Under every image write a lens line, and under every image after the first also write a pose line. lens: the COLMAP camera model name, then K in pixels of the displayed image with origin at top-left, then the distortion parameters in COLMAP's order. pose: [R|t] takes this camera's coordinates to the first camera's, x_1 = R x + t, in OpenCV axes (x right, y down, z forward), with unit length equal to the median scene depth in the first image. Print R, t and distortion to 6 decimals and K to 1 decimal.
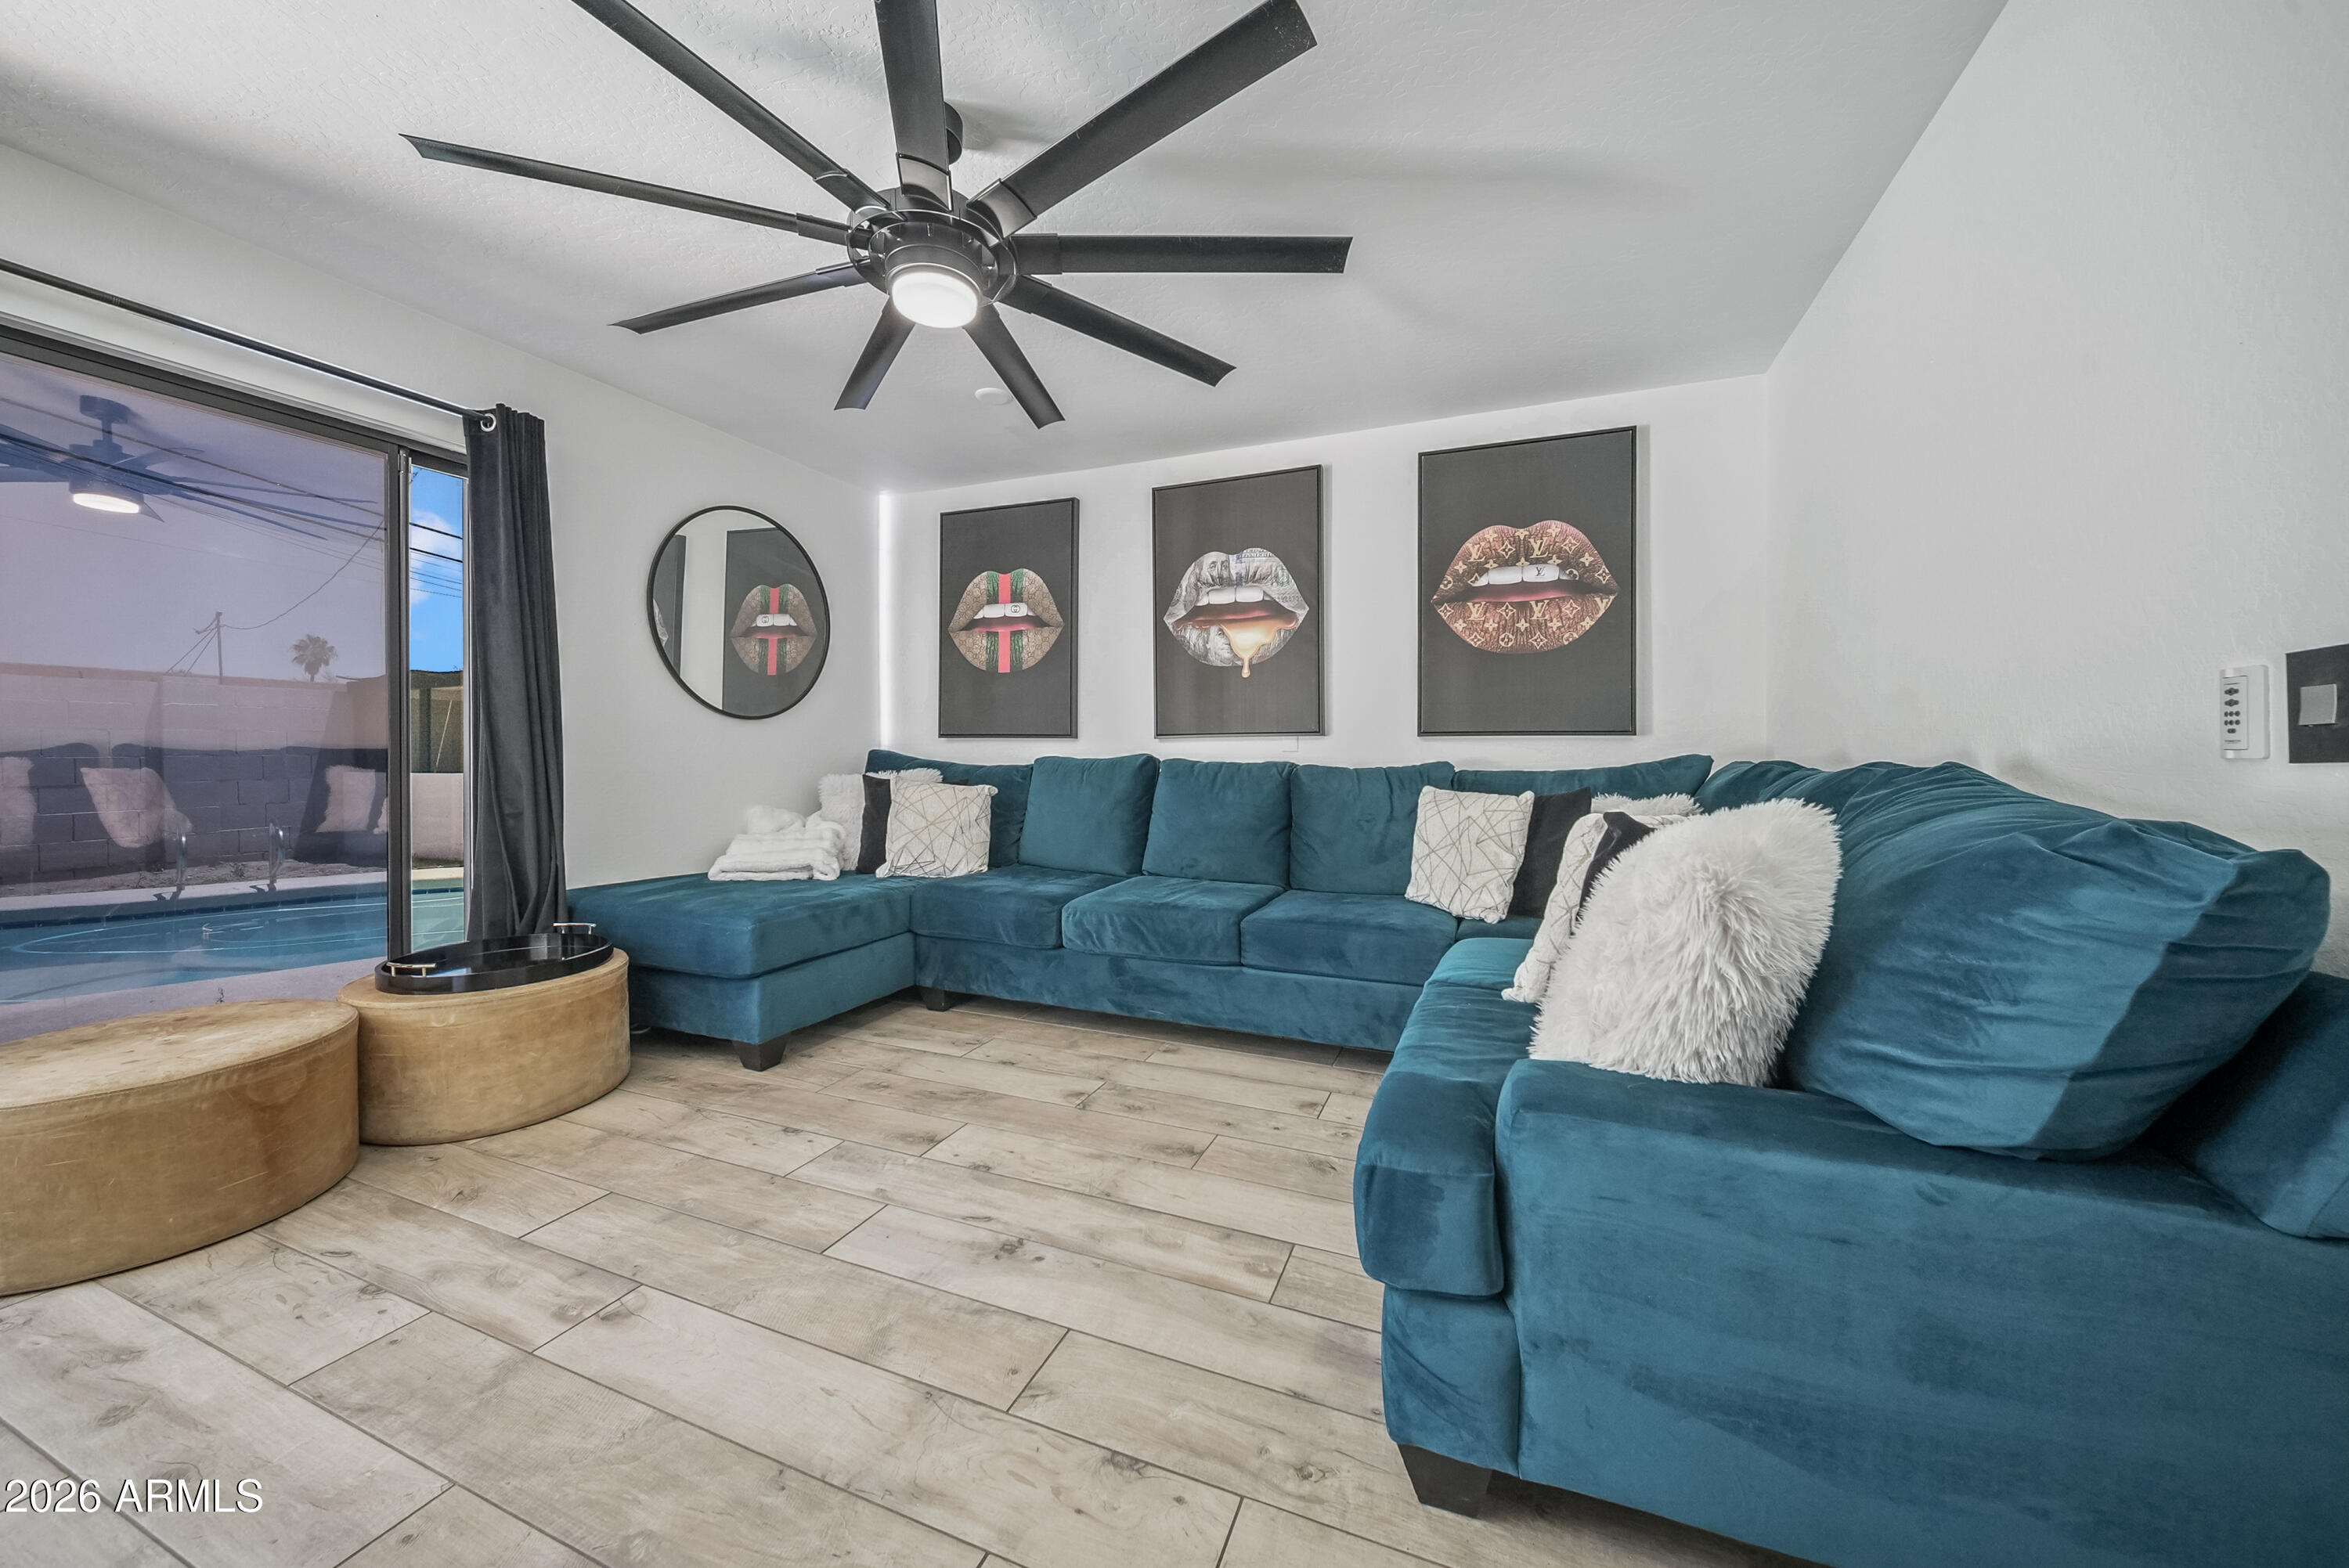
lens RADIAL K [[829.6, 0, 1160.7], [0, 829.6, 751.4], [0, 0, 1]] dist [-0.001635, -0.002421]
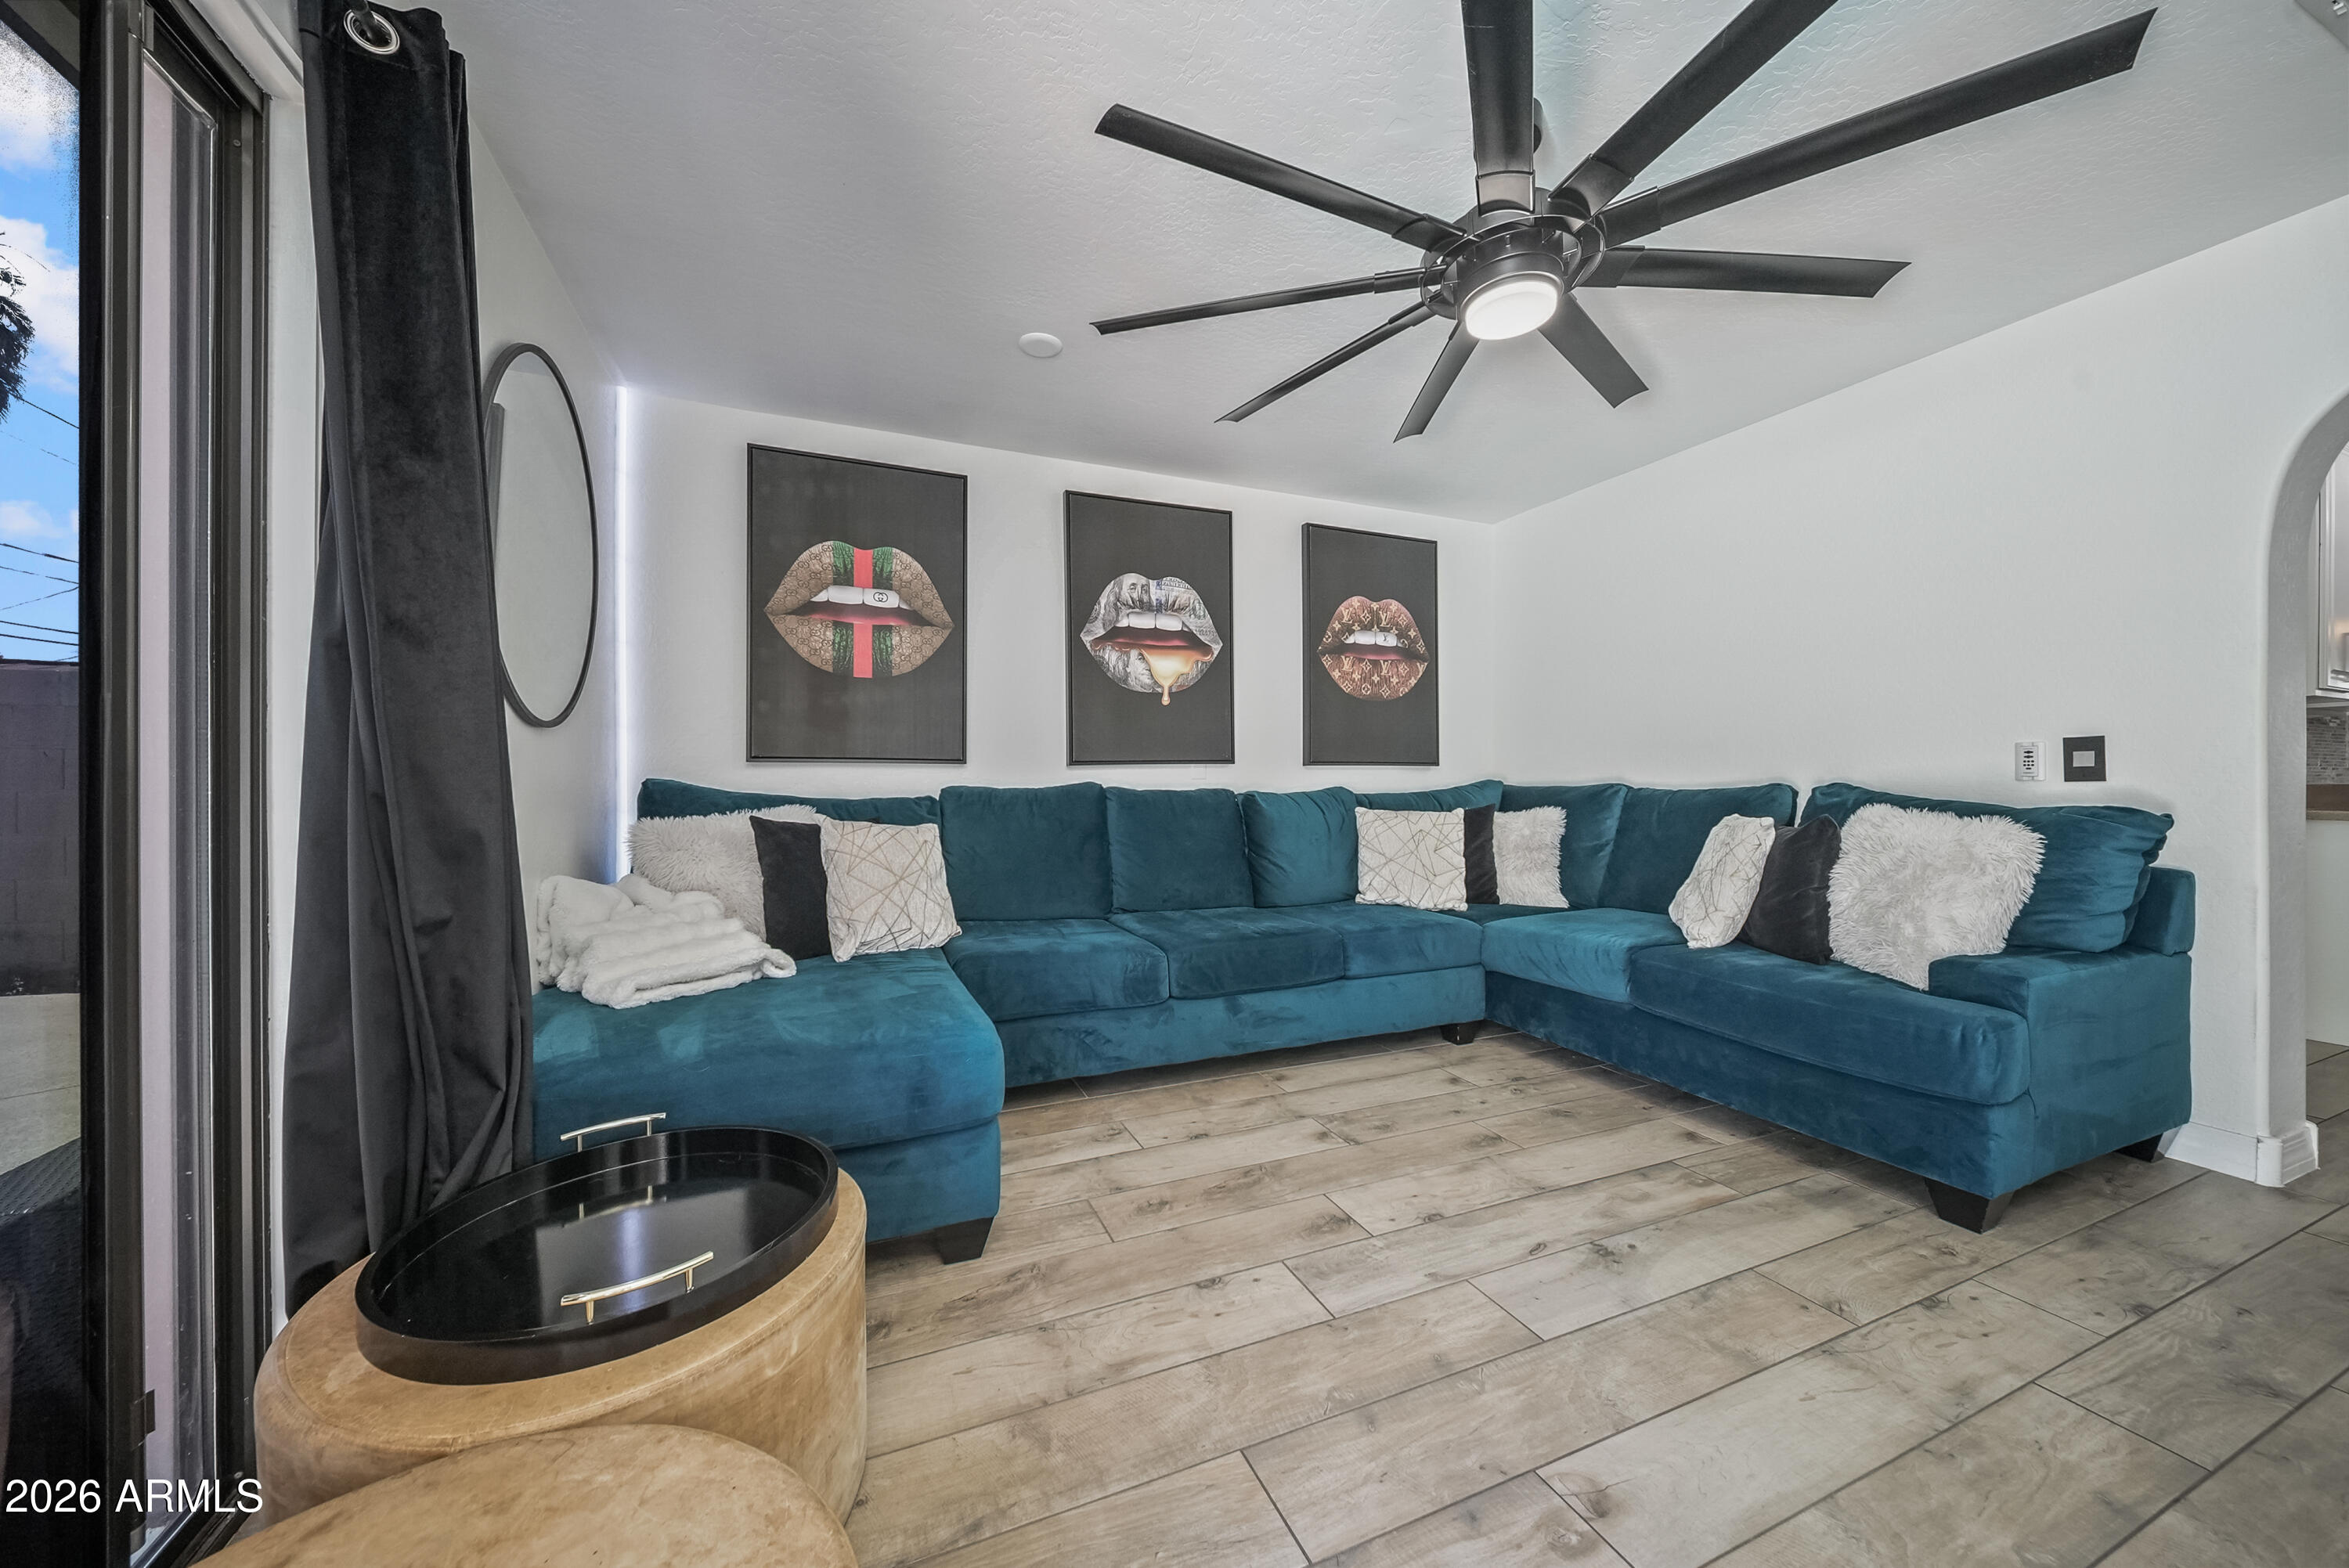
lens RADIAL K [[829.6, 0, 1161.0], [0, 829.6, 770.6], [0, 0, 1]] dist [-0.001635, -0.002421]
pose [[0.709708, 0.003806, 0.704485, -0.843893], [0.001936, 0.999971, -0.007353, -0.003773], [-0.704493, 0.006582, 0.709680, 0.410770]]
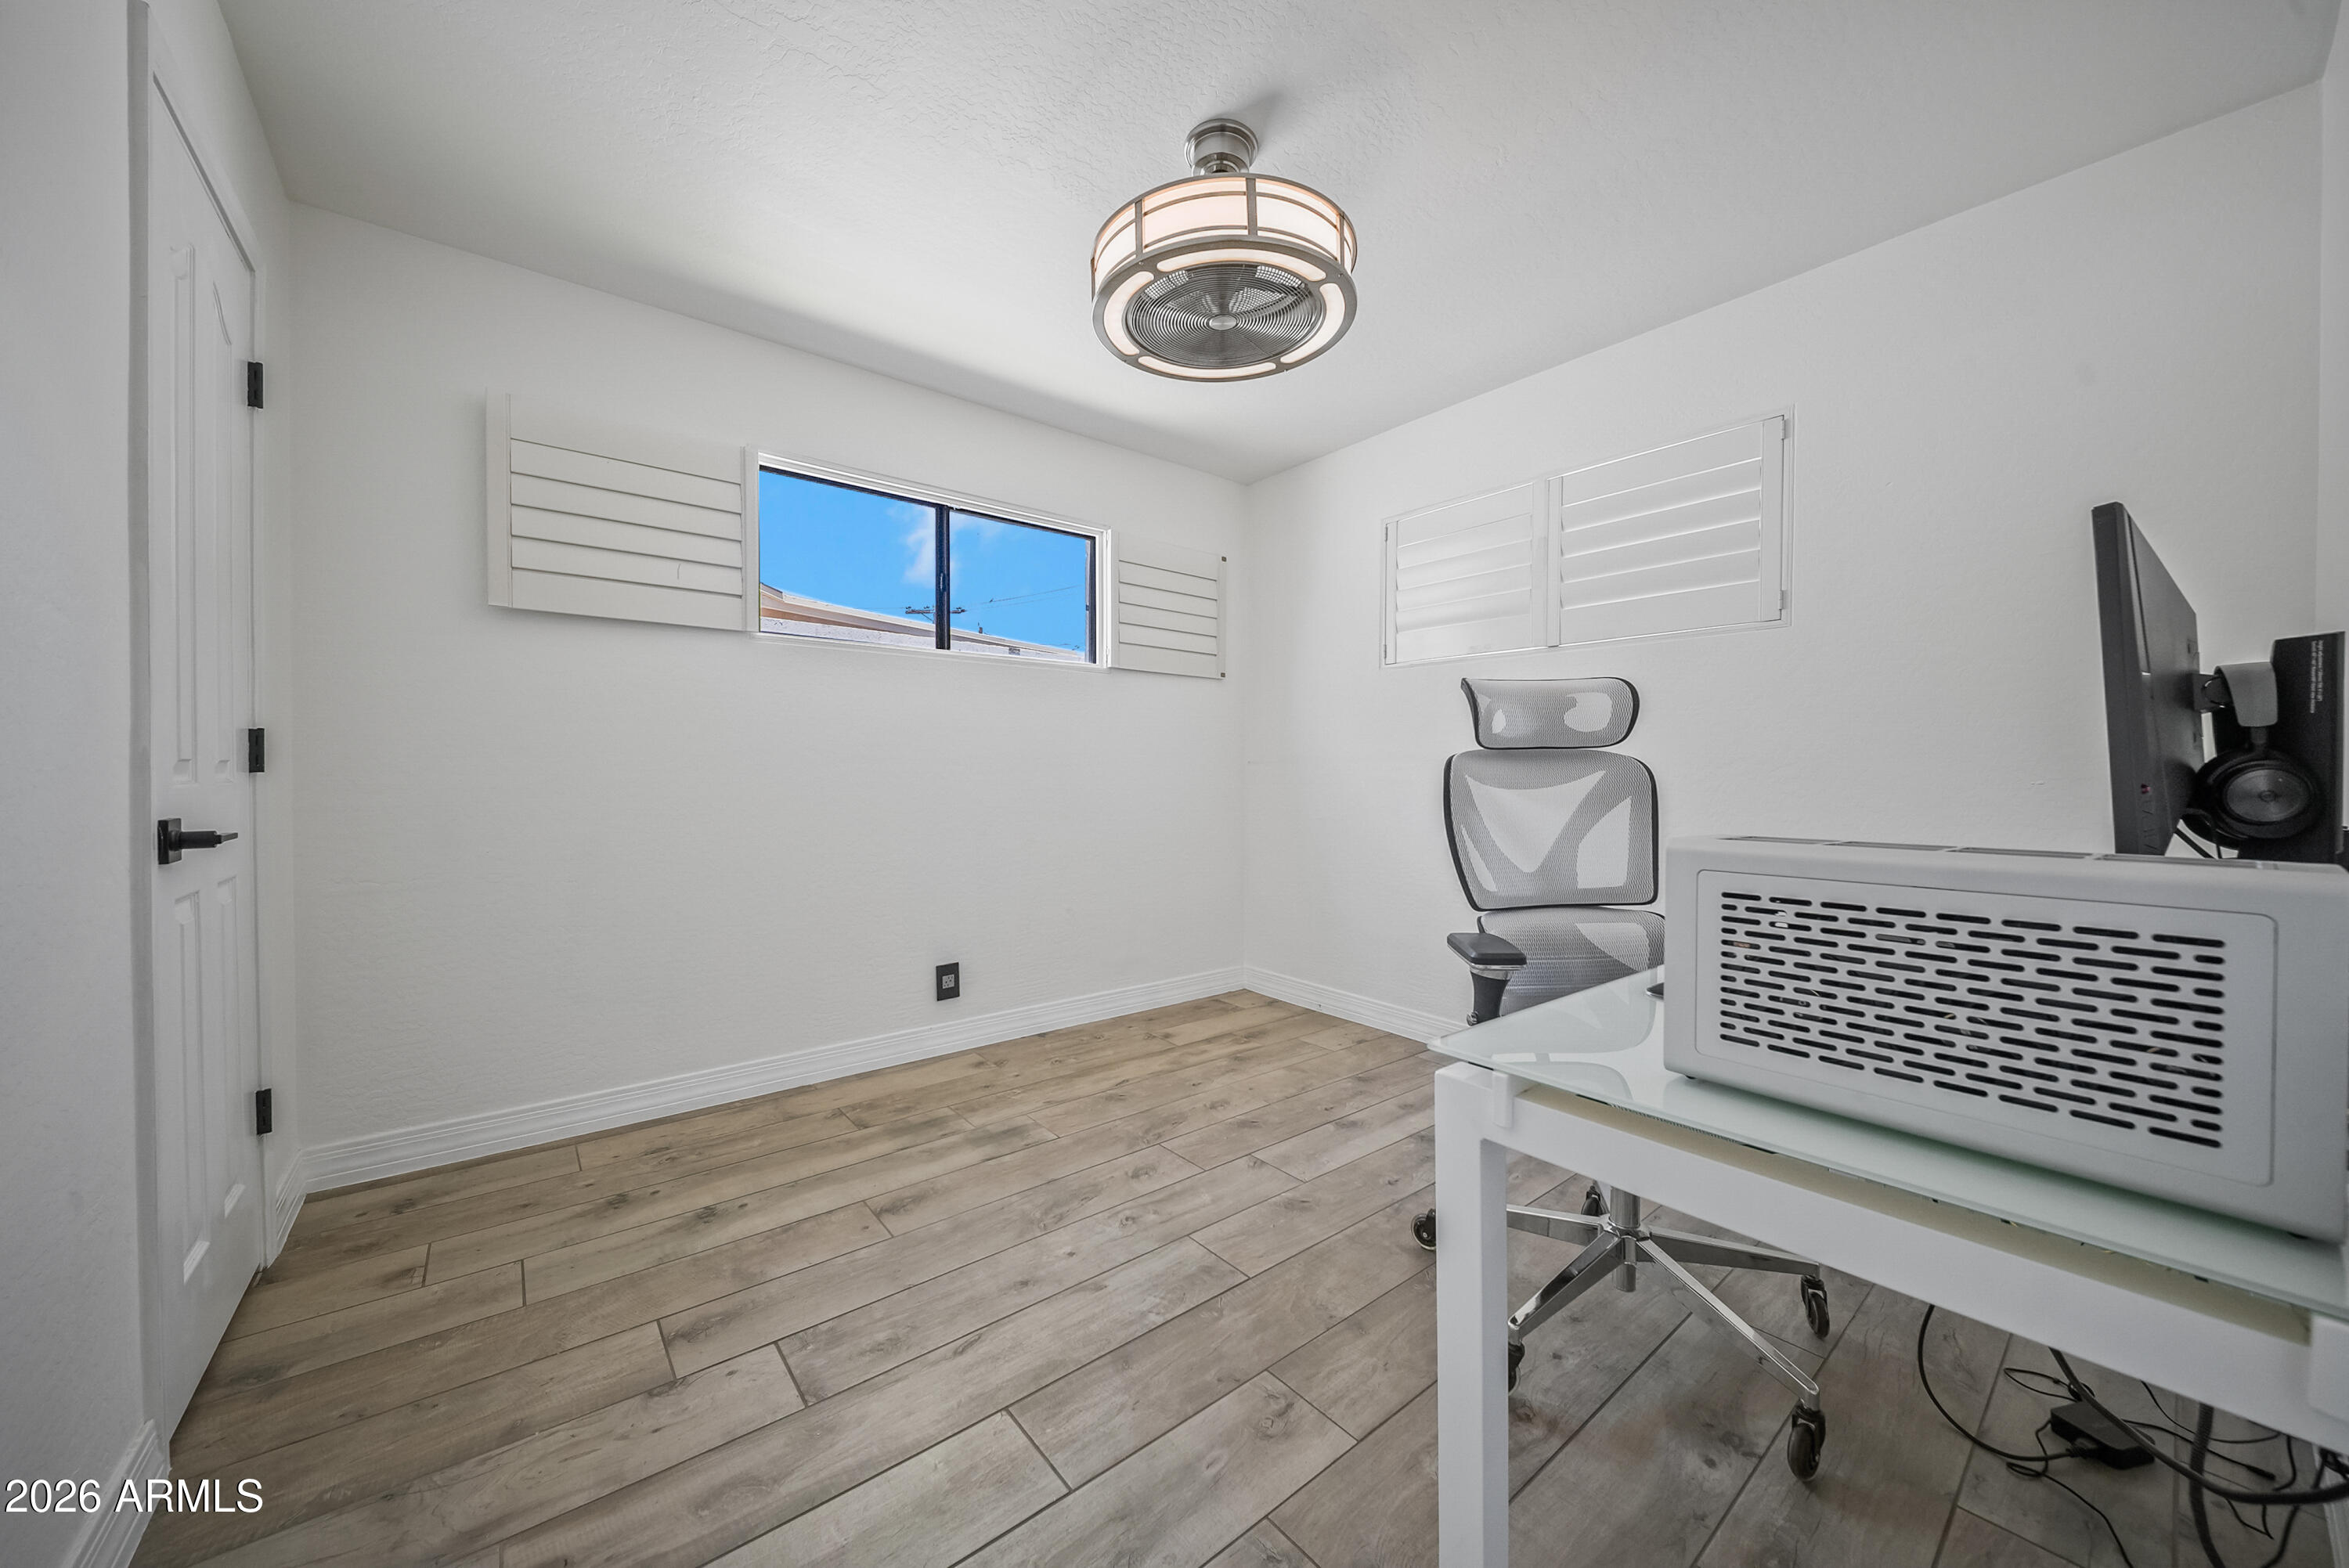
lens RADIAL K [[829.6, 0, 1180.9], [0, 829.6, 793.2], [0, 0, 1]] dist [-0.001635, -0.002421]
pose [[0.490389, -0.010813, 0.871436, -1.018509], [0.007682, 0.999938, 0.008085, 0.009235], [-0.871470, 0.002729, 0.490442, 0.097665]]
